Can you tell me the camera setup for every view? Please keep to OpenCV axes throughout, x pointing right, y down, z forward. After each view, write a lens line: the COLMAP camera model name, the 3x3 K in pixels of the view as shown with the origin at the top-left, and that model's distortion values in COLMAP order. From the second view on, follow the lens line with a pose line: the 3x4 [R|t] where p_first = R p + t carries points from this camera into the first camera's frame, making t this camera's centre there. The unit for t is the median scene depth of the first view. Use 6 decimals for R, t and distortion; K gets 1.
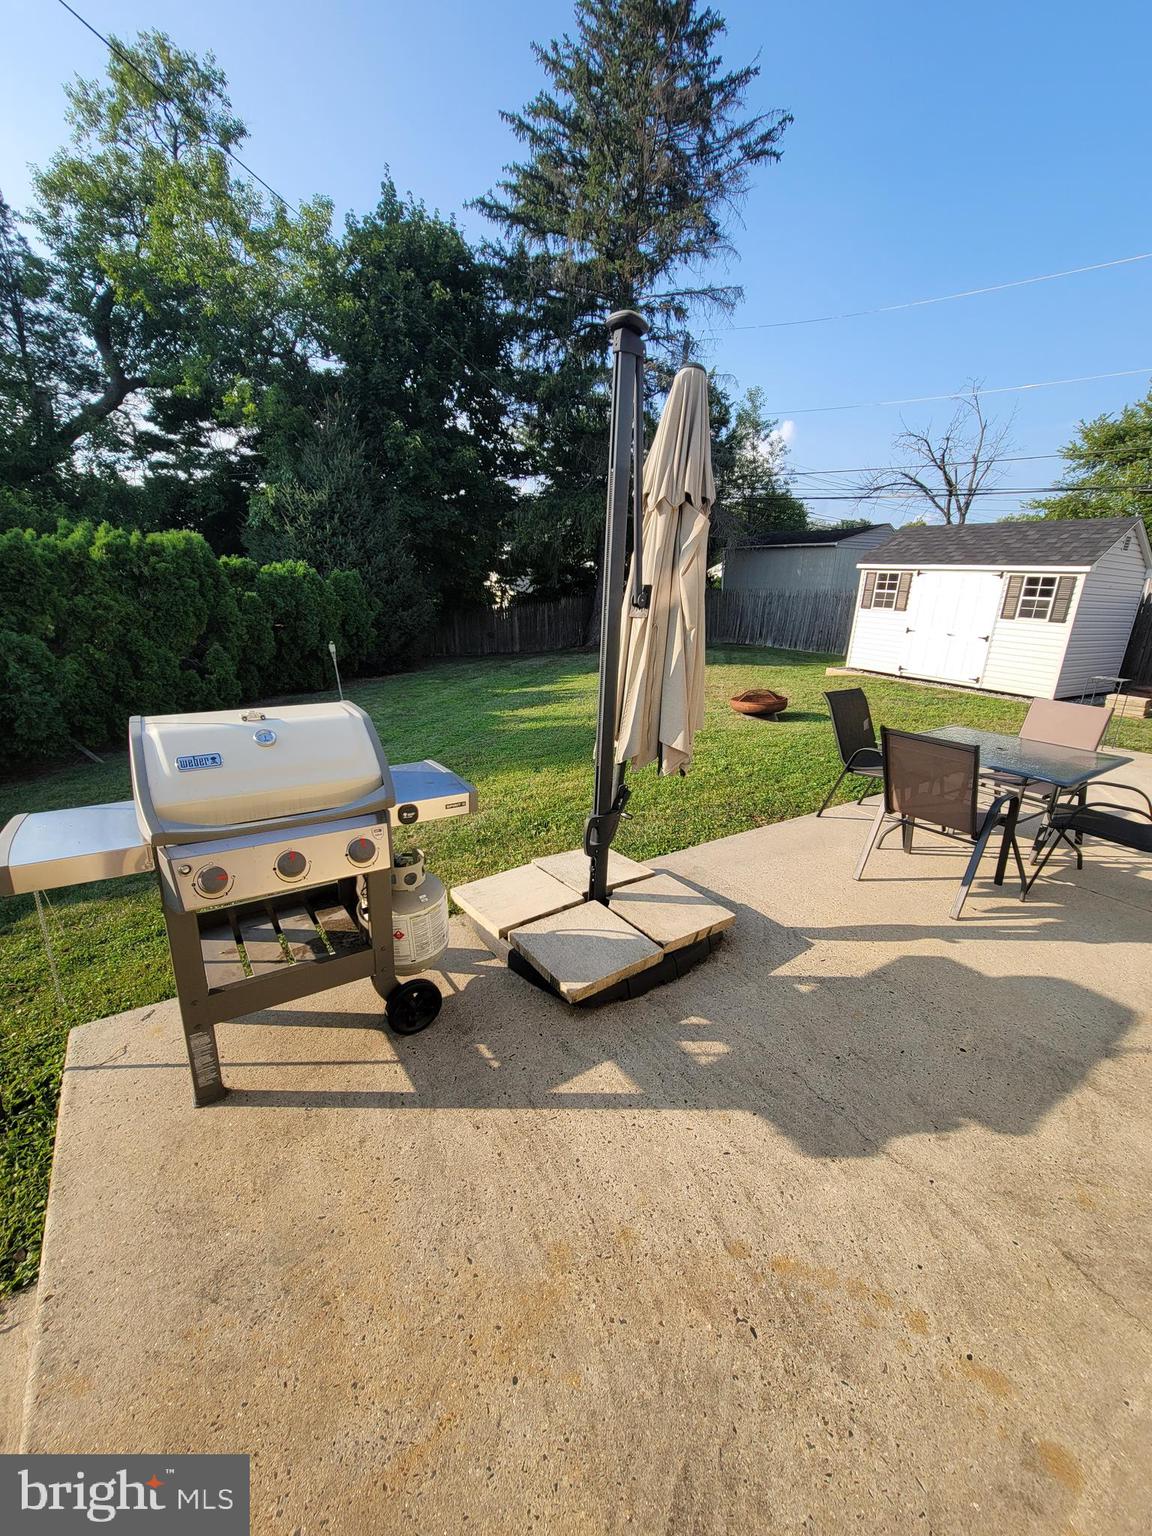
lens RADIAL K [[624.0, 0, 557.1], [0, 624.0, 771.7], [0, 0, 1]] dist [-0.002506, -0.000647]
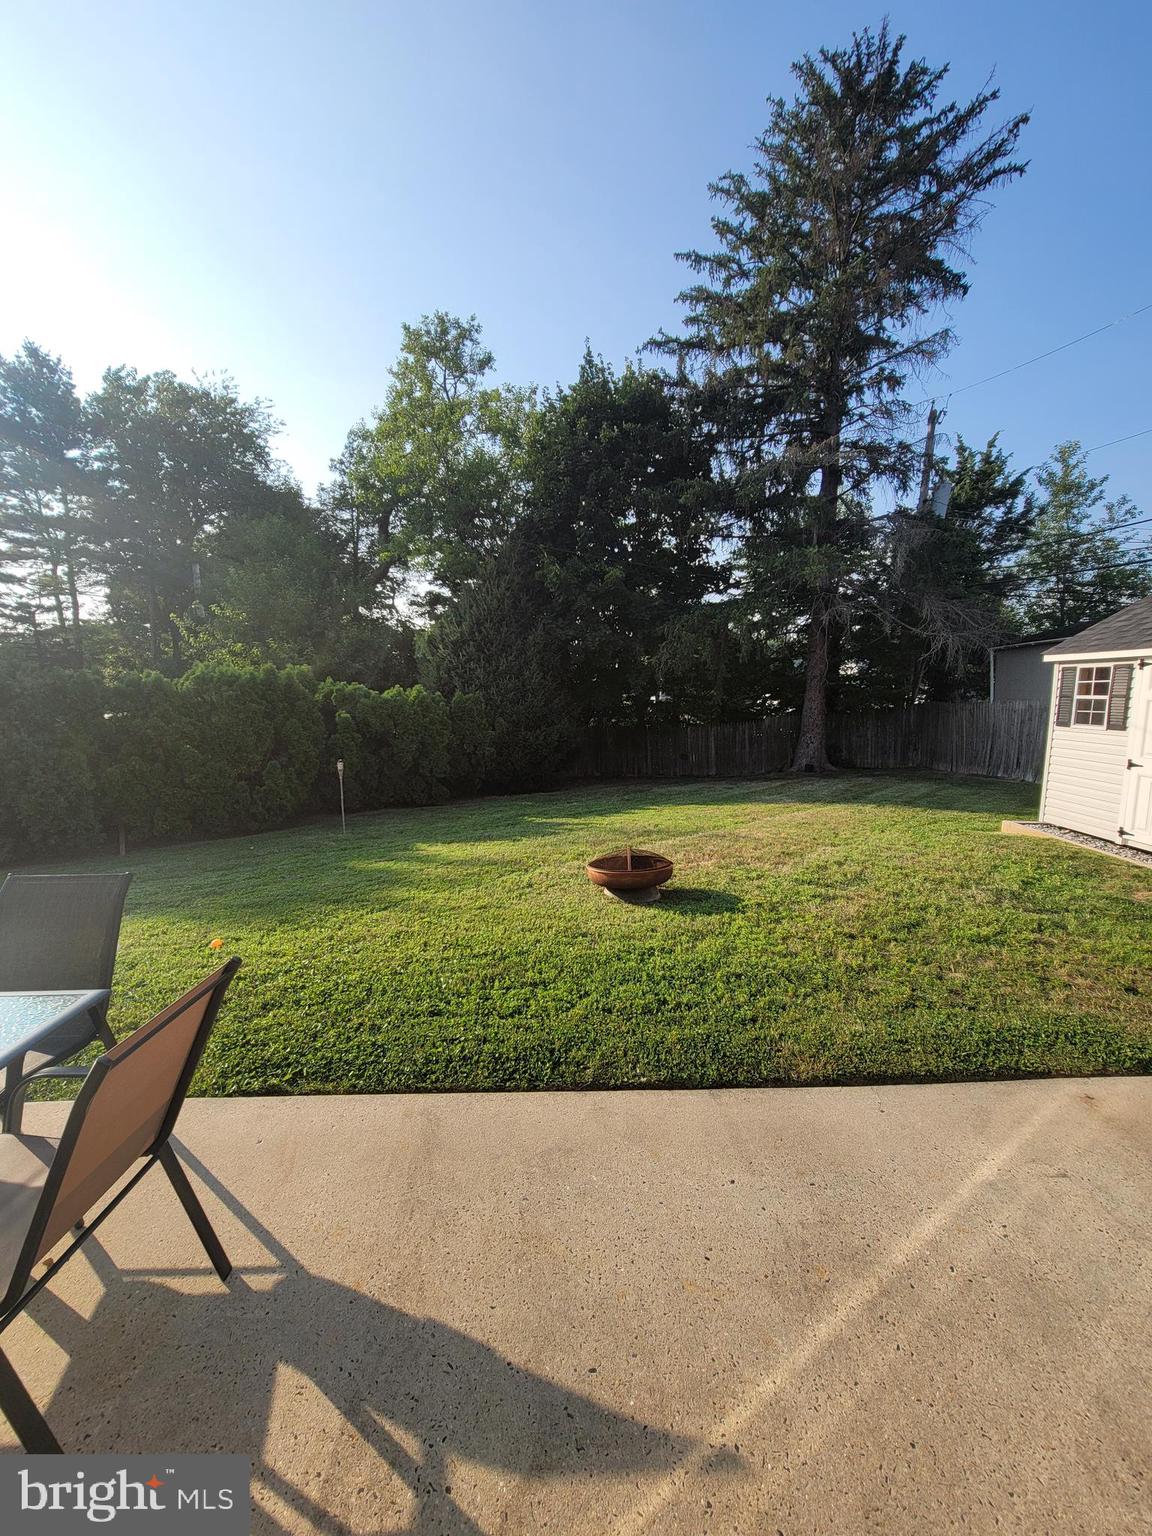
lens RADIAL K [[624.0, 0, 570.3], [0, 624.0, 767.8], [0, 0, 1]] dist [-0.002506, -0.000647]
pose [[0.852113, 0.030169, -0.522487, 0.418043], [-0.130469, 0.979063, -0.156247, -0.071878], [0.506834, 0.201309, 0.838209, 0.283985]]
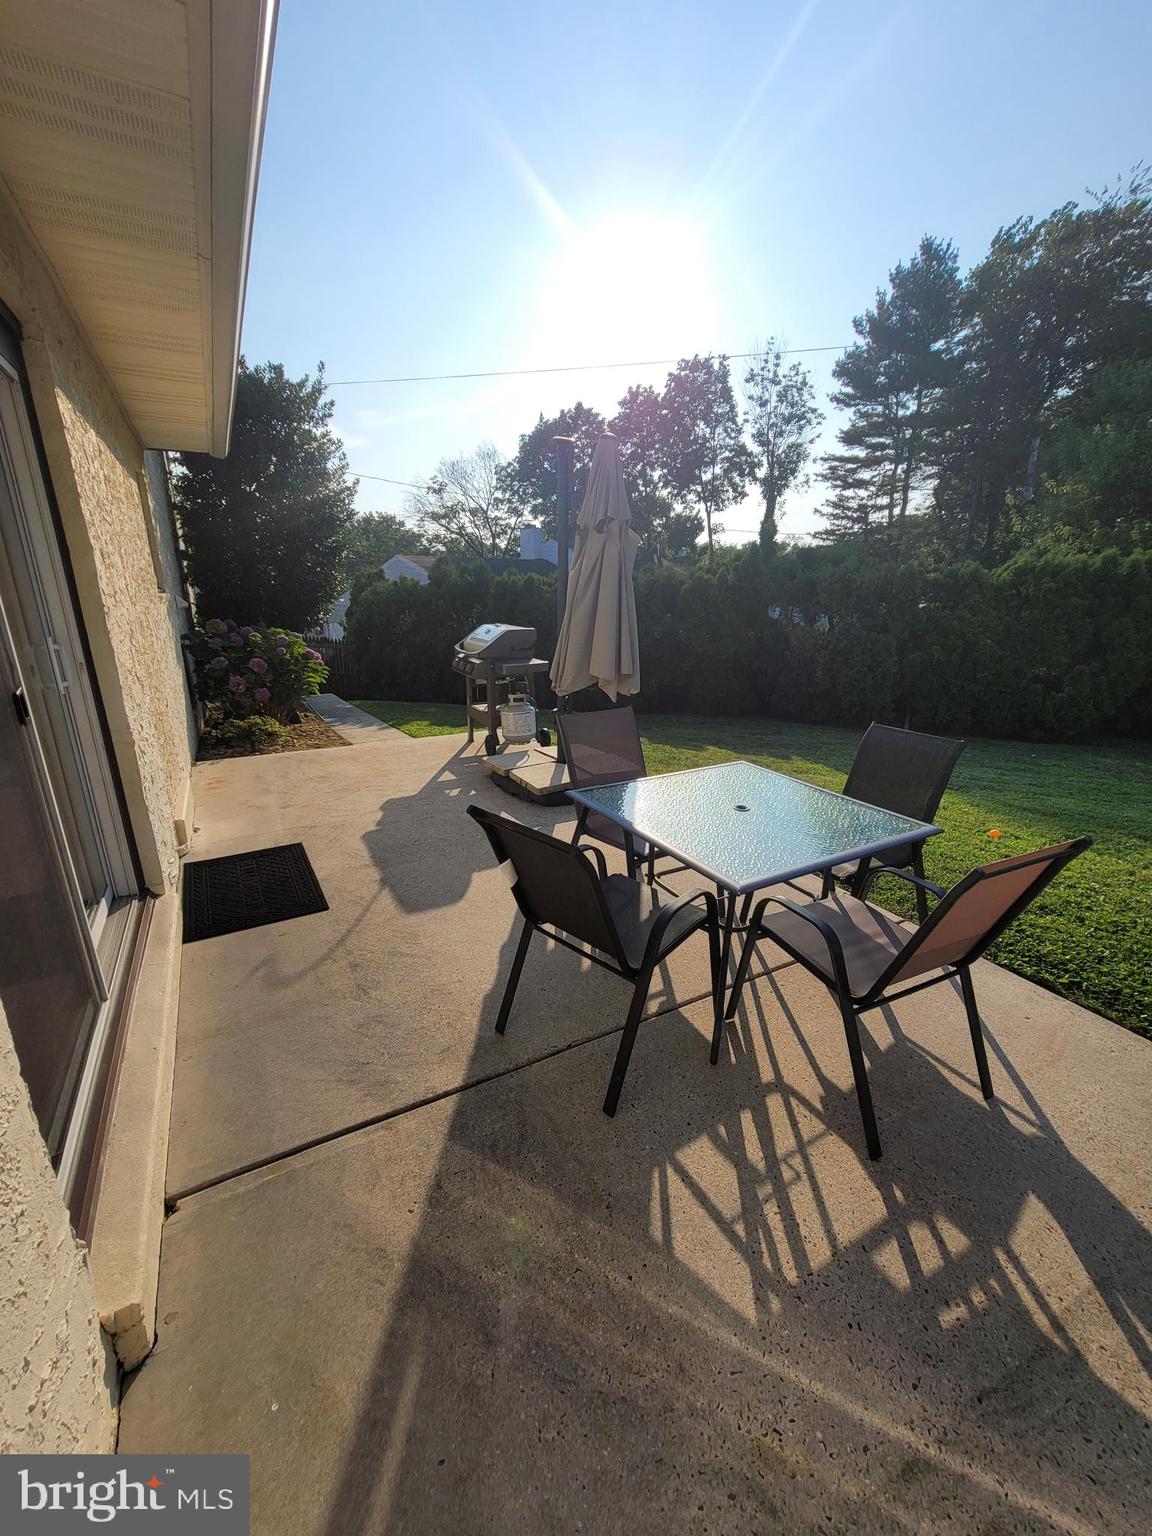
lens RADIAL K [[624.0, 0, 573.6], [0, 624.0, 772.8], [0, 0, 1]] dist [-0.002506, -0.000647]
pose [[-0.084069, 0.257075, -0.962728, 0.423935], [-0.310357, 0.911336, 0.270454, -0.059635], [0.946895, 0.321526, 0.003171, 0.259117]]
